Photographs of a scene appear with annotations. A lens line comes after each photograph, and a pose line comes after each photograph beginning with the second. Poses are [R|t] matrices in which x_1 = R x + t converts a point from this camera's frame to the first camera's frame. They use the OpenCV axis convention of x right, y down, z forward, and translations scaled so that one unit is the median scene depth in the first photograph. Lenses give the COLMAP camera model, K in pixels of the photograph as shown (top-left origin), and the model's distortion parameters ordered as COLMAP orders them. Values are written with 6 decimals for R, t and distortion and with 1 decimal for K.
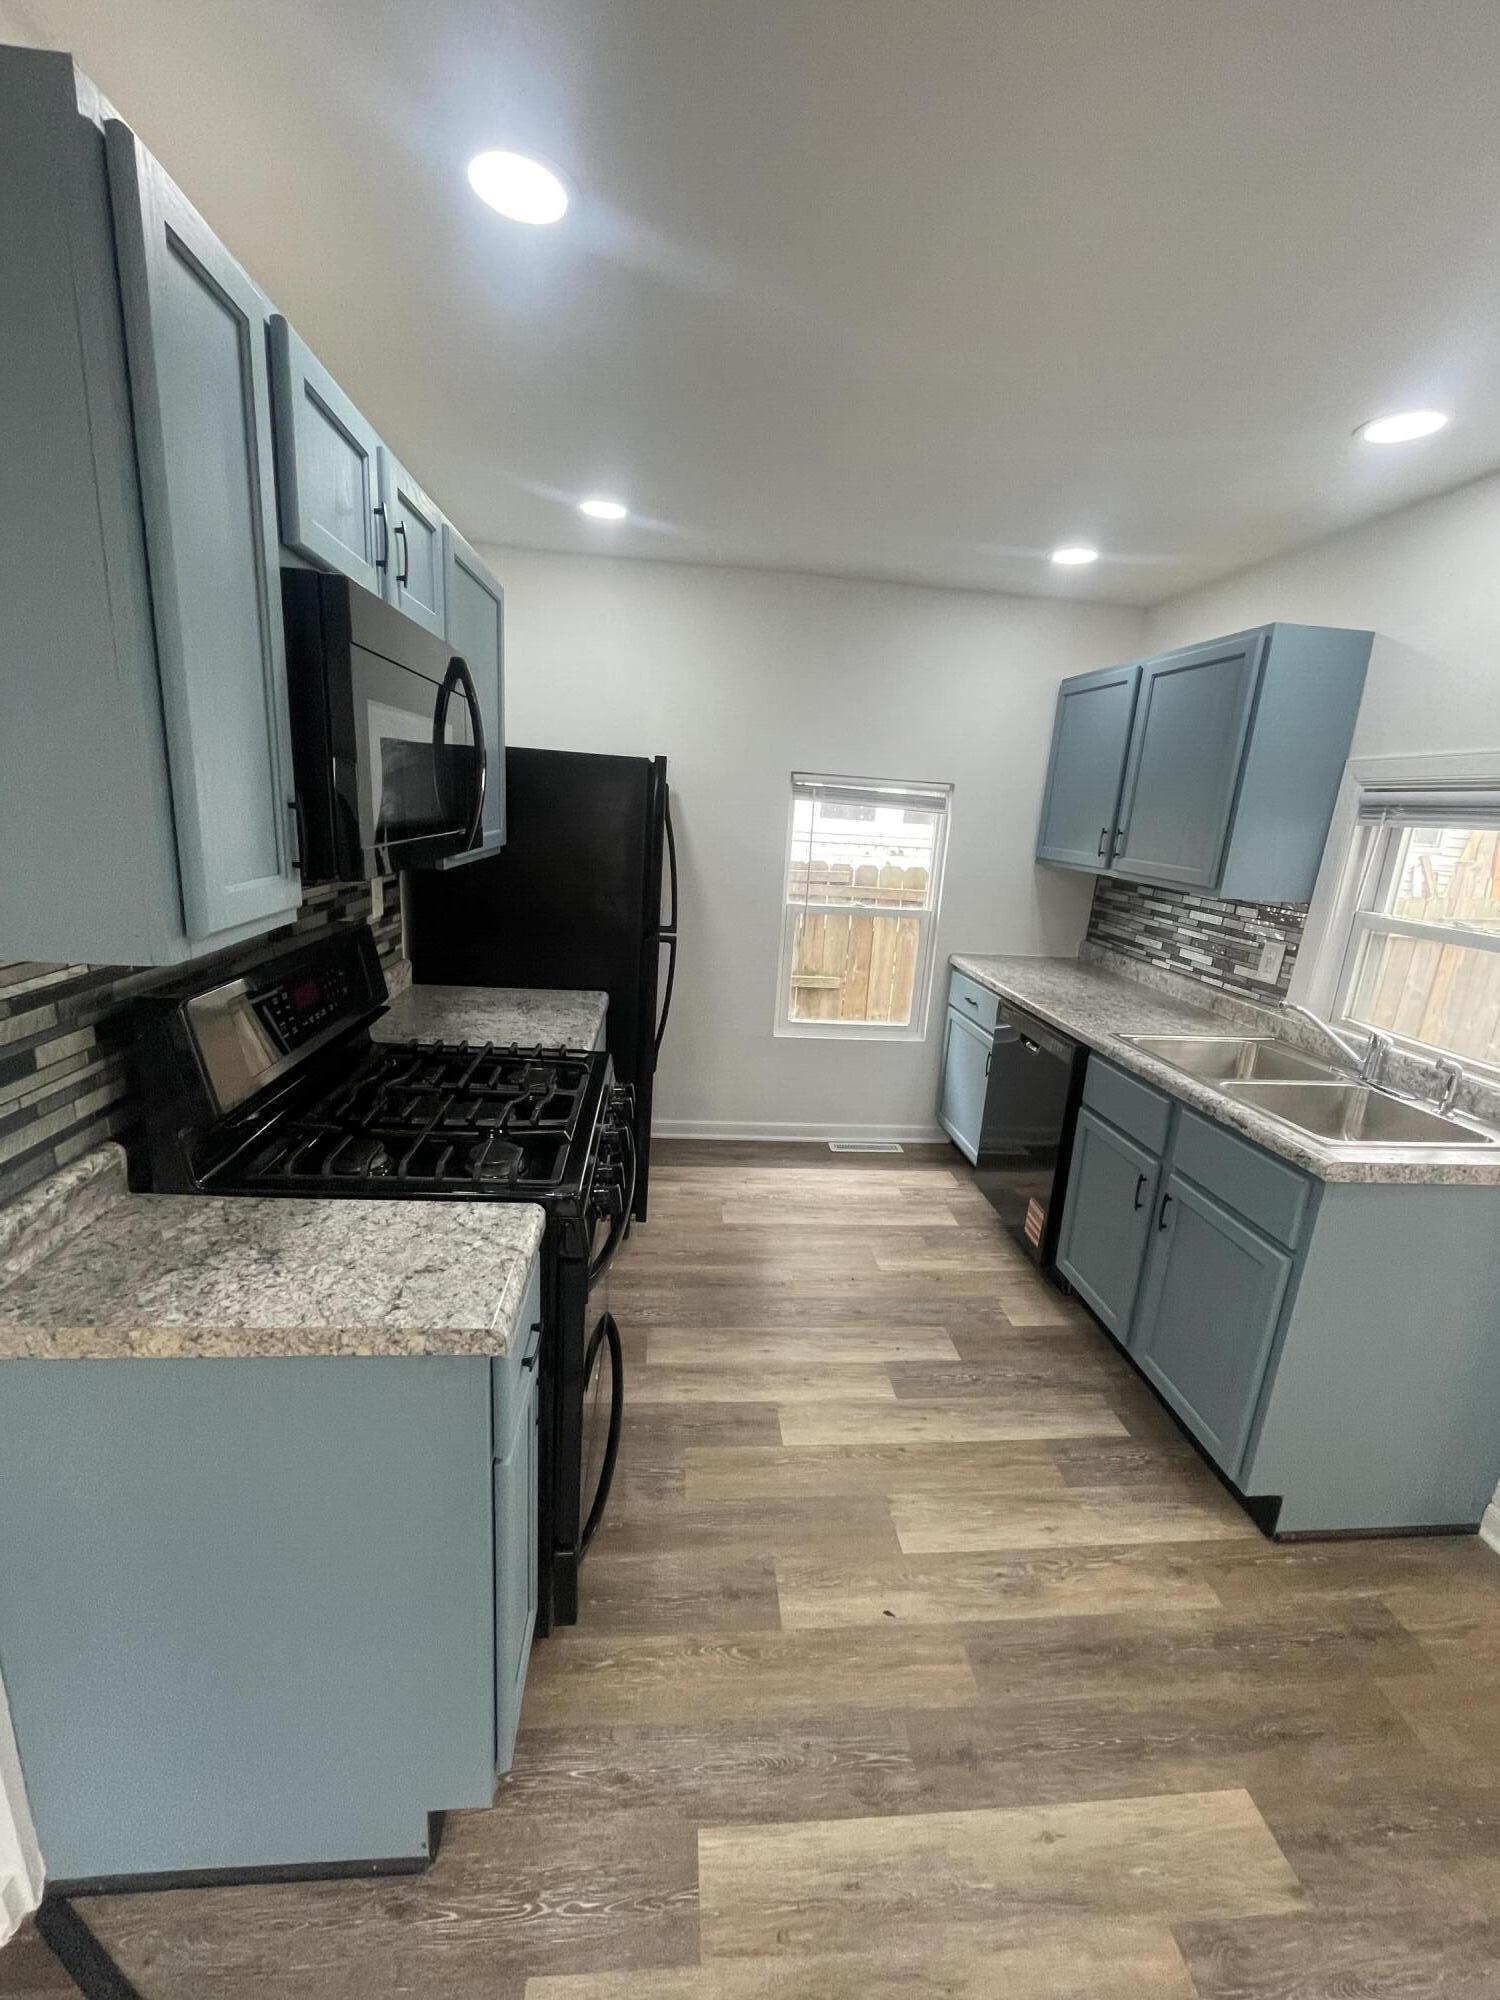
lens RADIAL K [[805.5, 0, 750.0], [0, 805.5, 1000.0], [0, 0, 1]] dist [-0.003433, -0.000600]
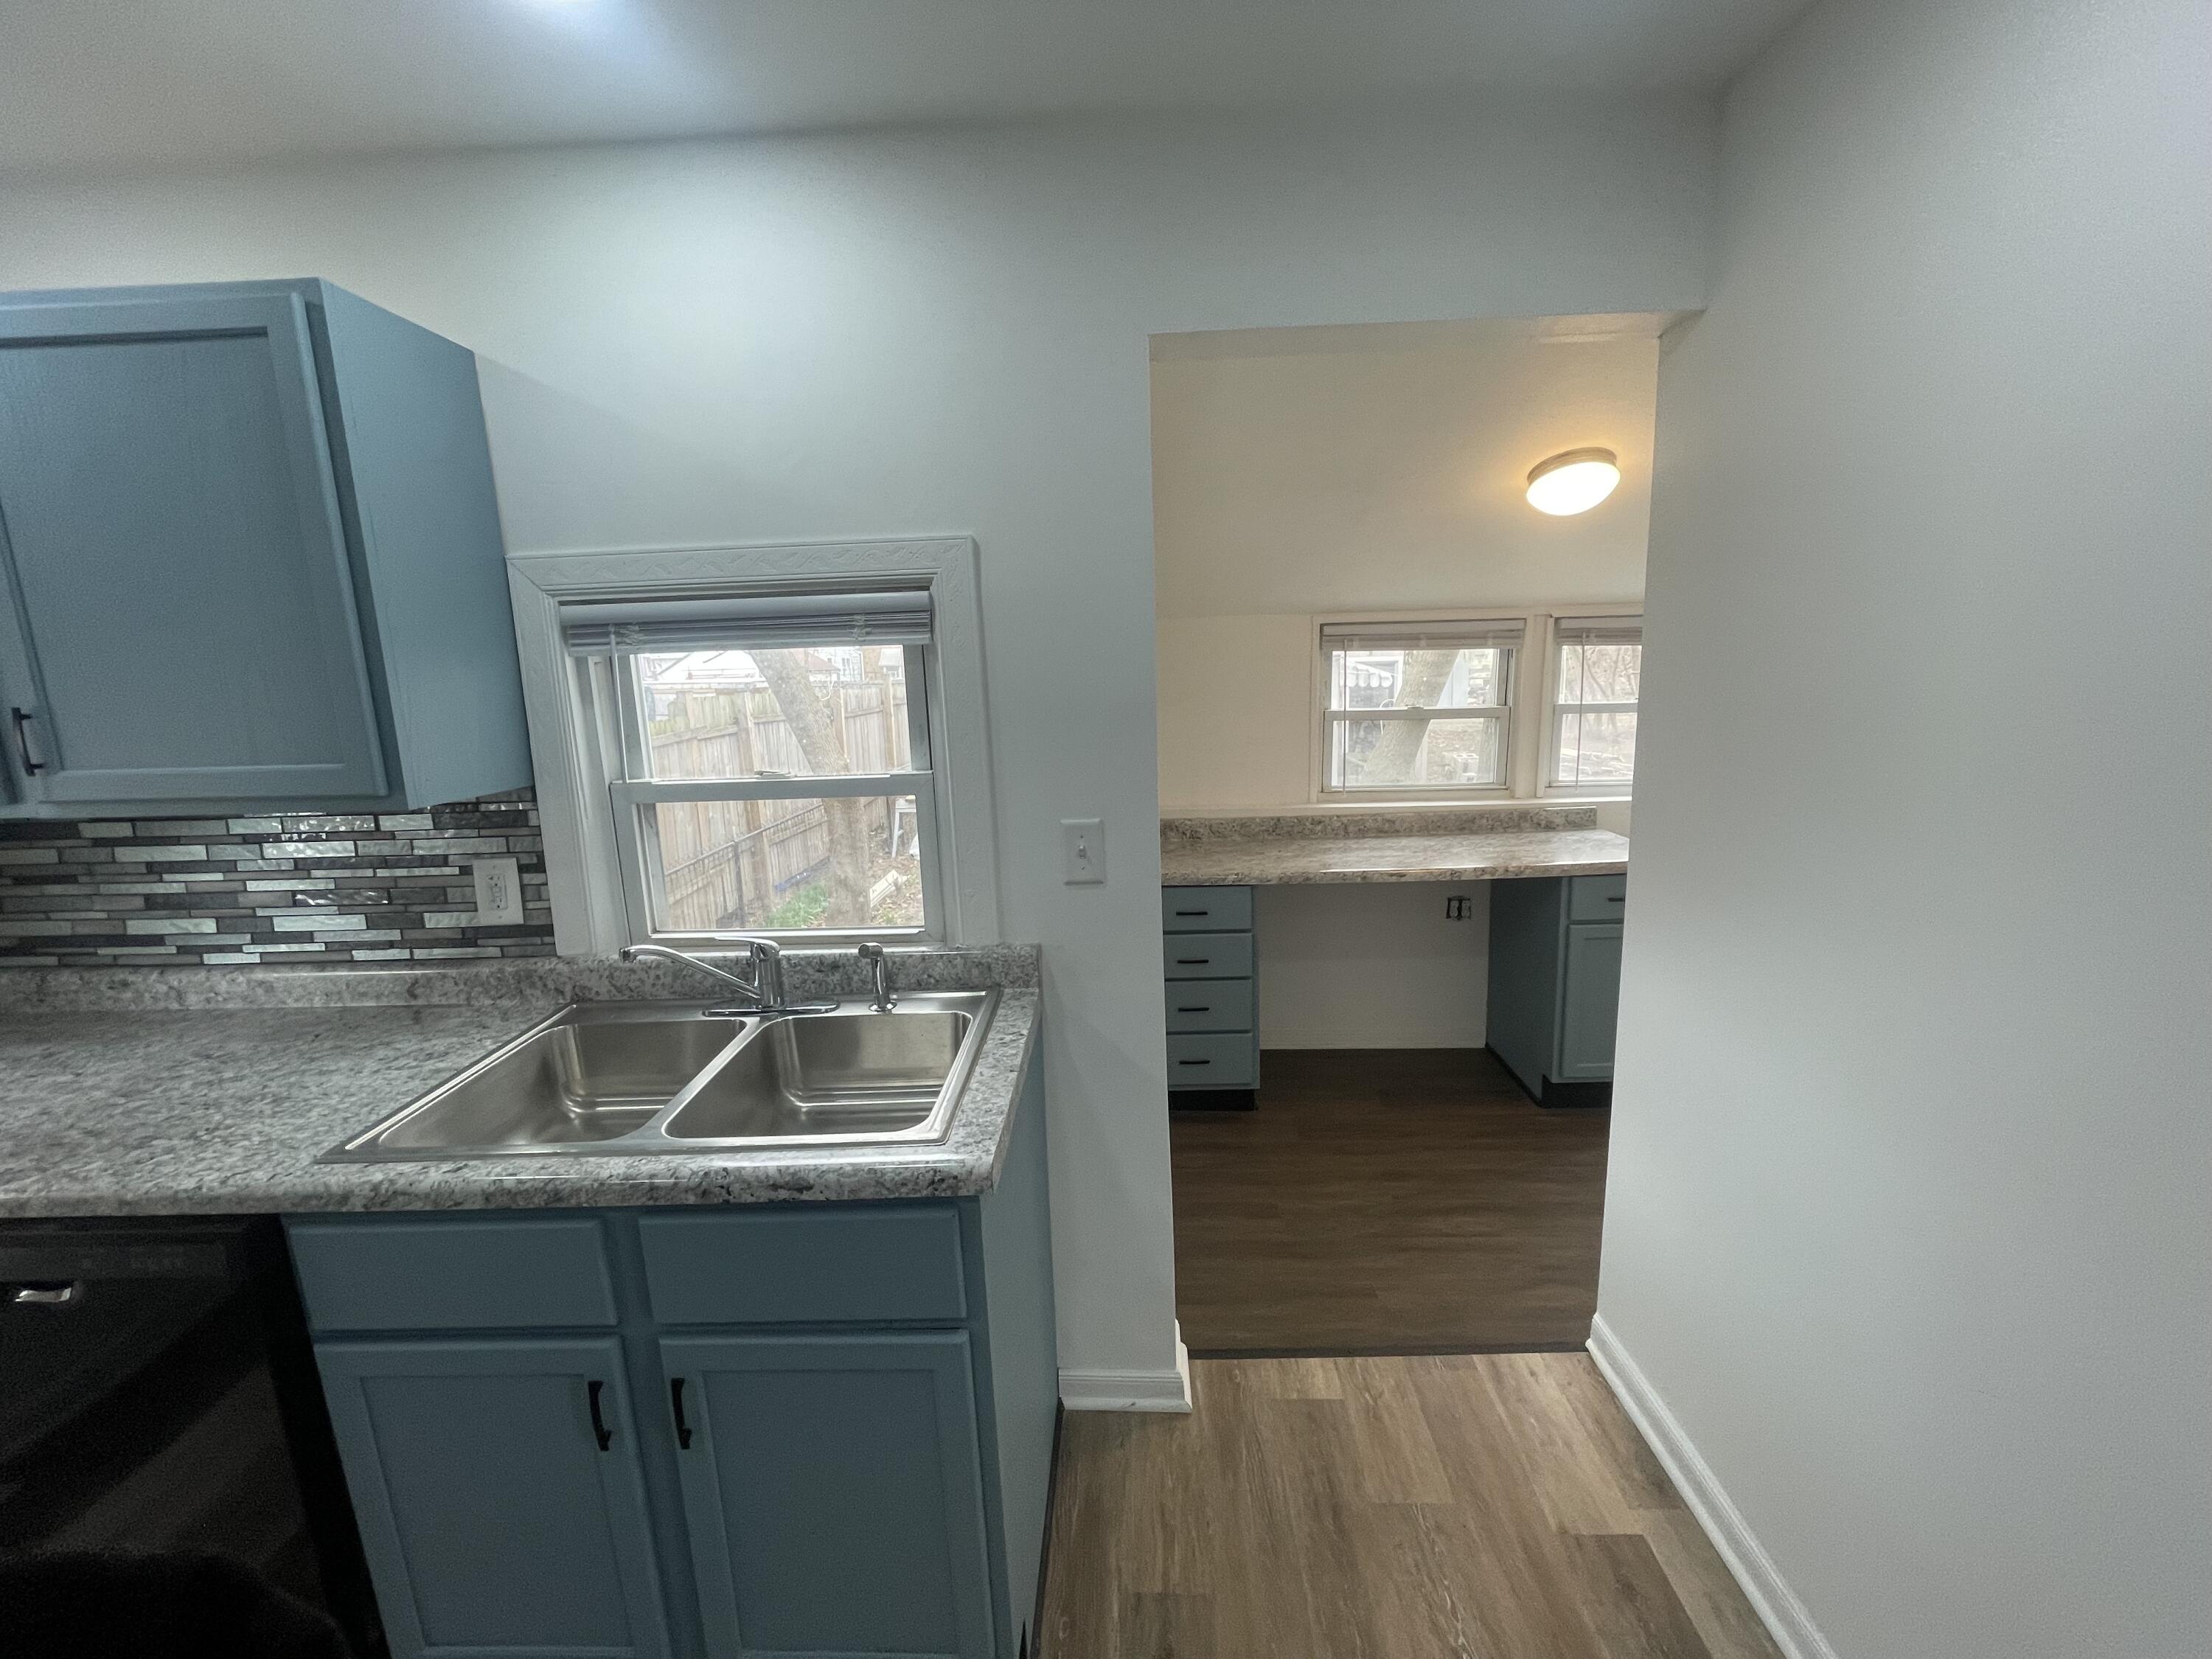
lens RADIAL K [[890.8, 0, 1109.5], [0, 890.8, 829.7], [0, 0, 1]] dist [-0.003433, -0.000600]
pose [[0.117915, -0.243603, 0.962680, 0.073642], [0.277088, 0.939010, 0.203674, -0.101438], [-0.953582, 0.242731, 0.178223, 0.443425]]
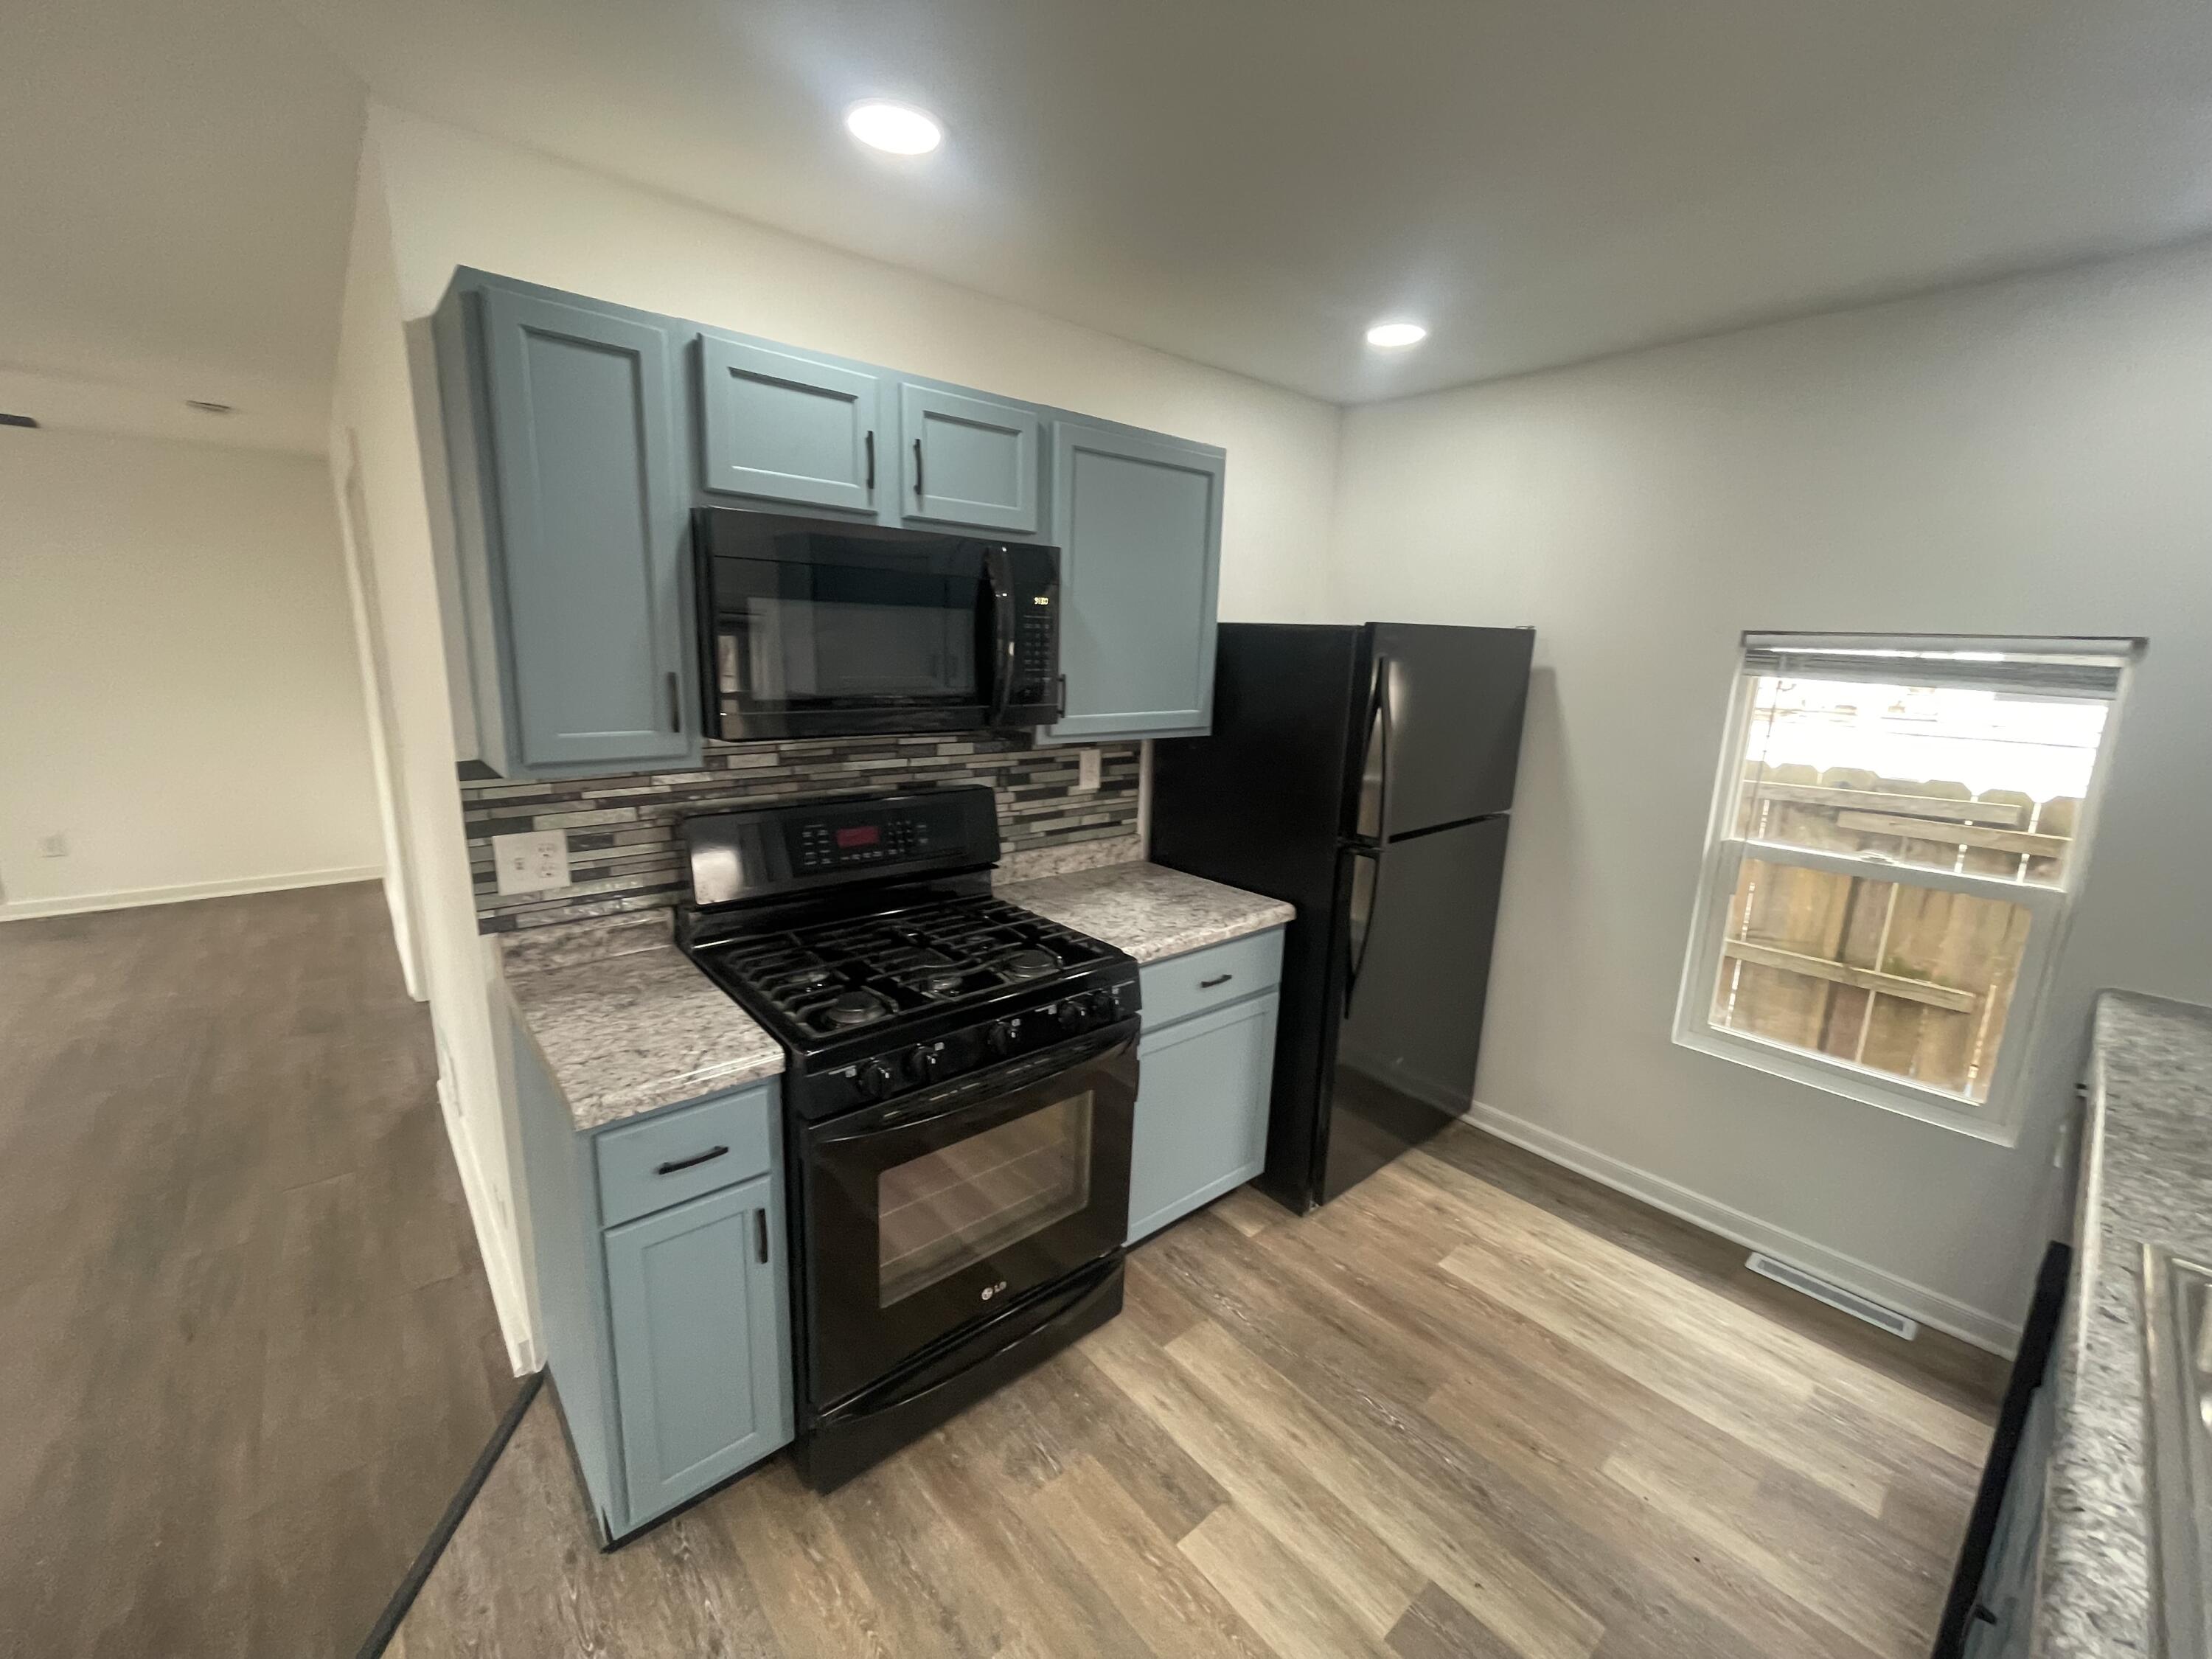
lens RADIAL K [[891.3, 0, 1115.5], [0, 891.3, 827.1], [0, 0, 1]] dist [-0.002064, -0.000389]
pose [[0.586995, 0.120878, -0.800516, 0.458154], [-0.190257, 0.981696, 0.008726, -0.064420], [0.786918, 0.147181, 0.599248, 0.302291]]
